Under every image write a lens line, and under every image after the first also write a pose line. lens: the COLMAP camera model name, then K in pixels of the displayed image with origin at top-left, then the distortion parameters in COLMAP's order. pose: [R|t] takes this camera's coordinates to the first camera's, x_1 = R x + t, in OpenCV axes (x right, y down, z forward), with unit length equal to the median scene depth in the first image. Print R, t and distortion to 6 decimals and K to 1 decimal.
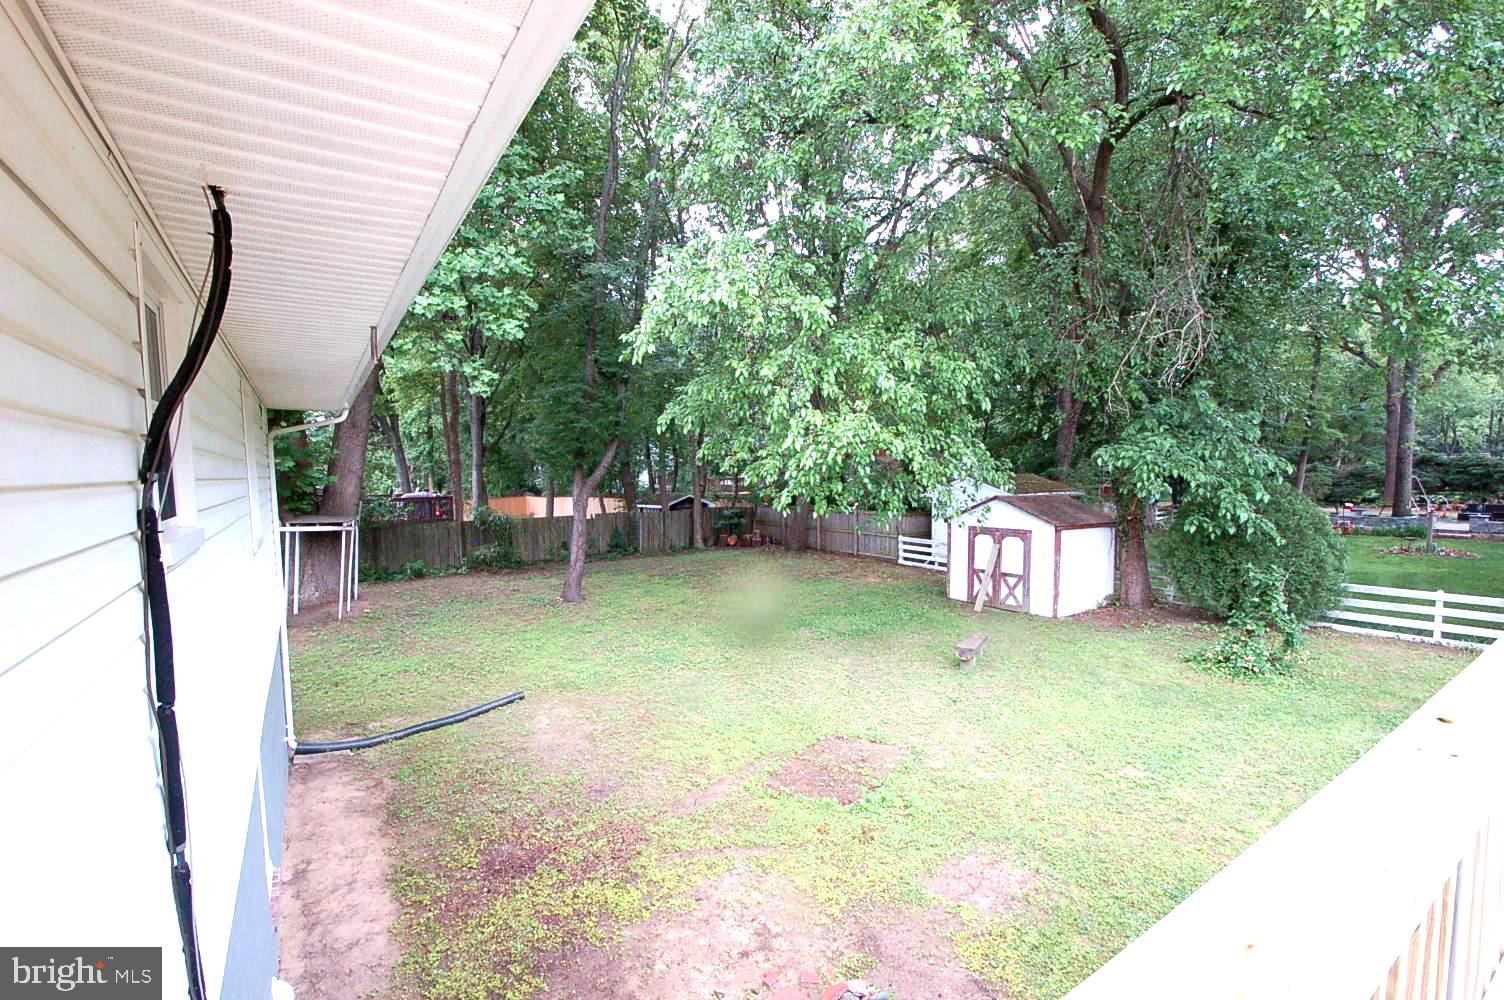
lens RADIAL K [[668.2, 0, 743.5], [0, 668.2, 525.4], [0, 0, 1]] dist [0.002842, -0.020214]
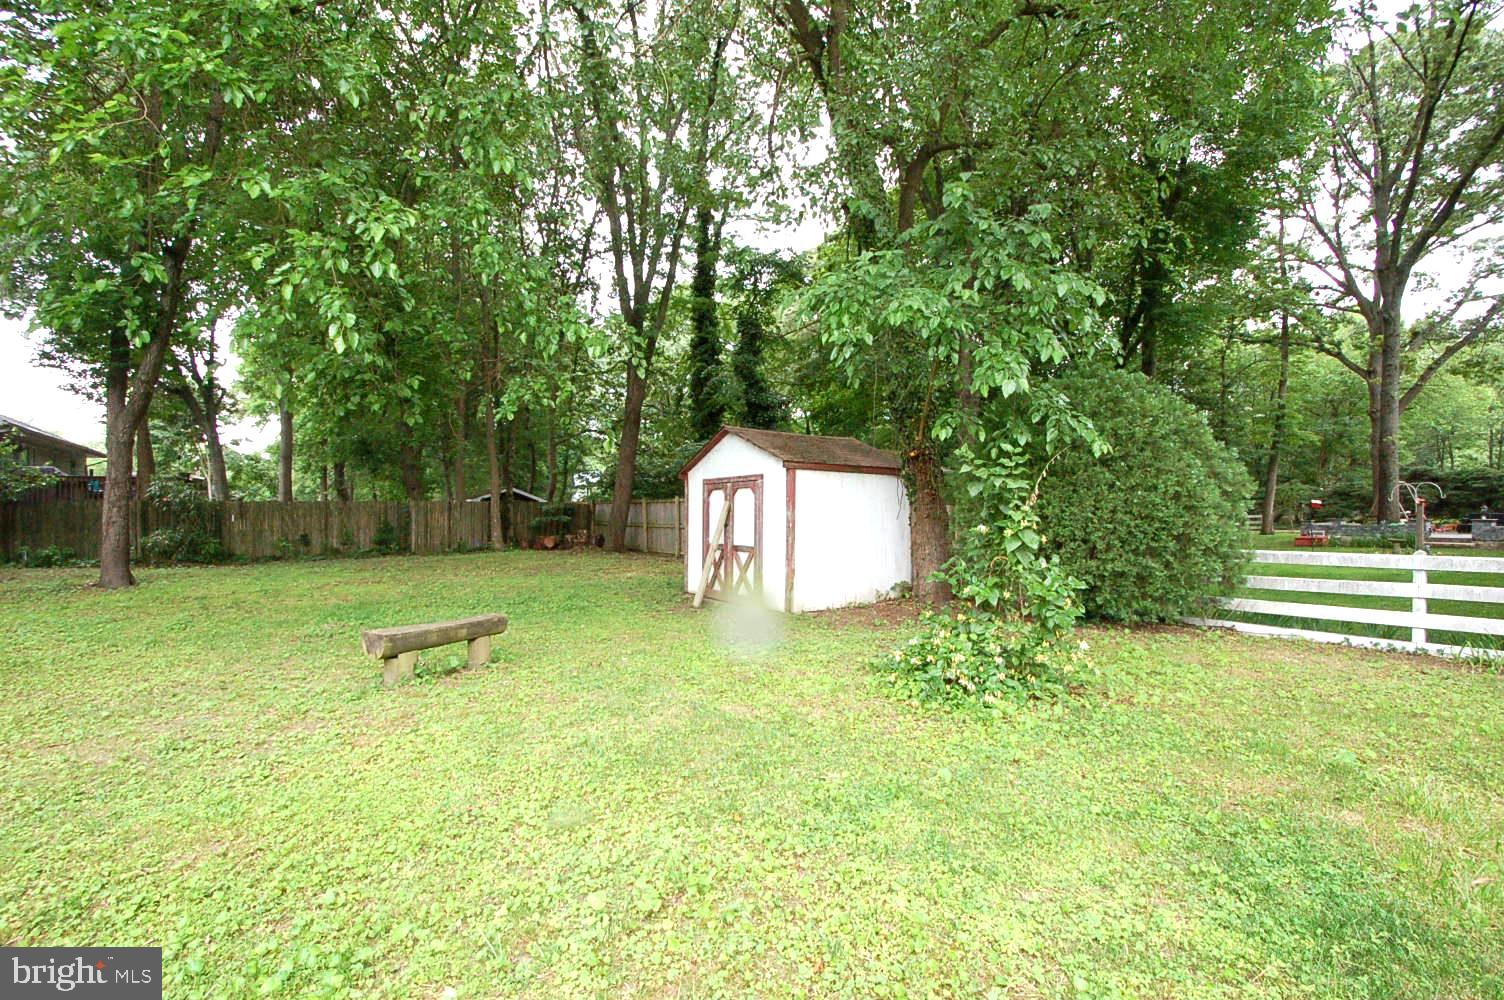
lens RADIAL K [[668.2, 0, 743.5], [0, 668.2, 525.4], [0, 0, 1]] dist [0.002842, -0.020214]
pose [[0.999934, 0.011423, -0.001492, 0.428815], [-0.011492, 0.998101, -0.060524, 0.097169], [0.000798, 0.060537, 0.998166, 0.386387]]
